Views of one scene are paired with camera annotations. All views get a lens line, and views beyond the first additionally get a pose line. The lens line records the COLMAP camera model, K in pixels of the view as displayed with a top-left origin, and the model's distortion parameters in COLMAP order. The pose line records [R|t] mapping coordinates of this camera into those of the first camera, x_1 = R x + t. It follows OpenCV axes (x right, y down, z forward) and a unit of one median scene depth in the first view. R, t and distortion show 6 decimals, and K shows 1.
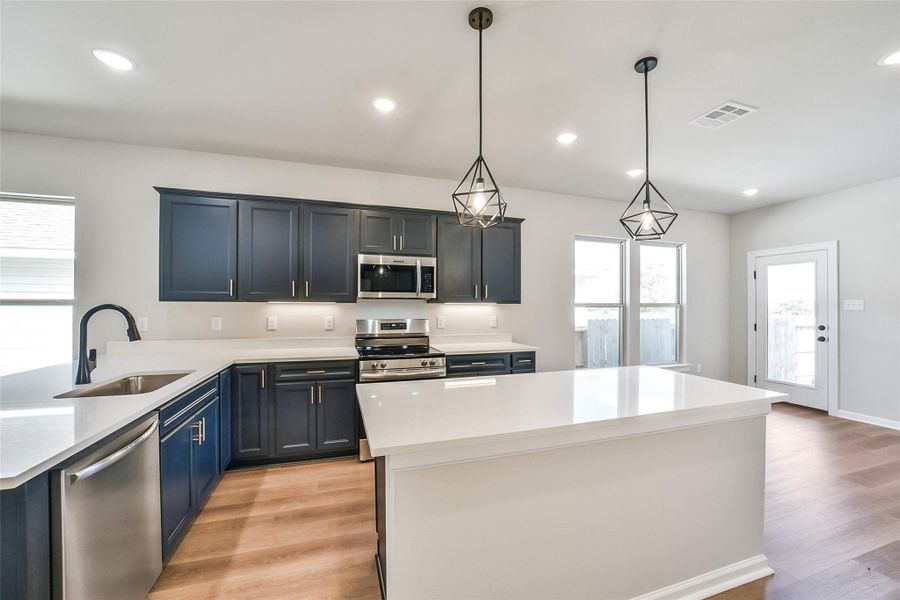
lens RADIAL K [[355.7, 0, 449.6], [0, 355.7, 304.1], [0, 0, 1]] dist [0.000313, -0.009746]
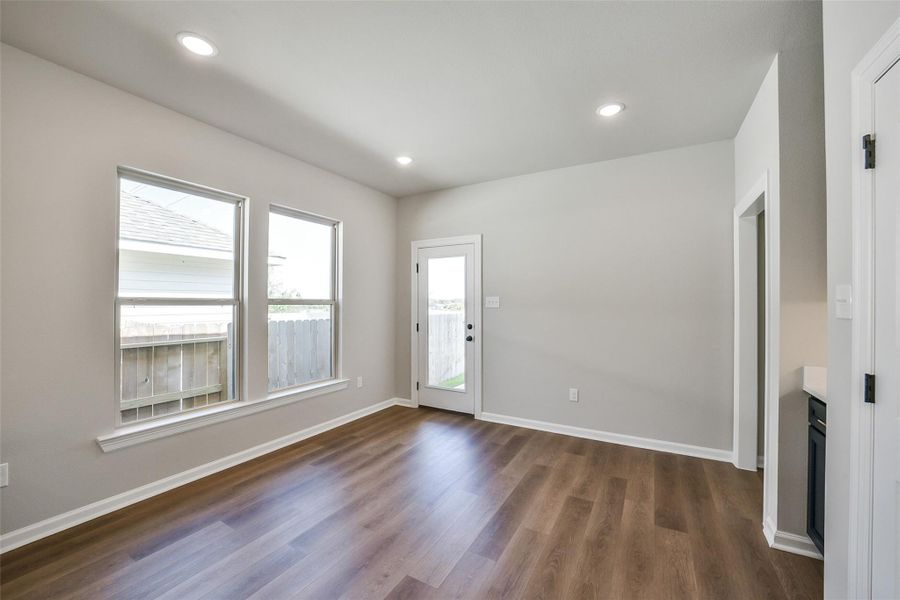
lens RADIAL K [[404.5, 0, 450.6], [0, 404.5, 304.1], [0, 0, 1]] dist [-0.000841, -0.000038]
pose [[0.755401, -0.000104, 0.655263, 0.299338], [-0.003812, 0.999982, 0.004554, 0.002453], [-0.655252, -0.005938, 0.755387, 0.207925]]
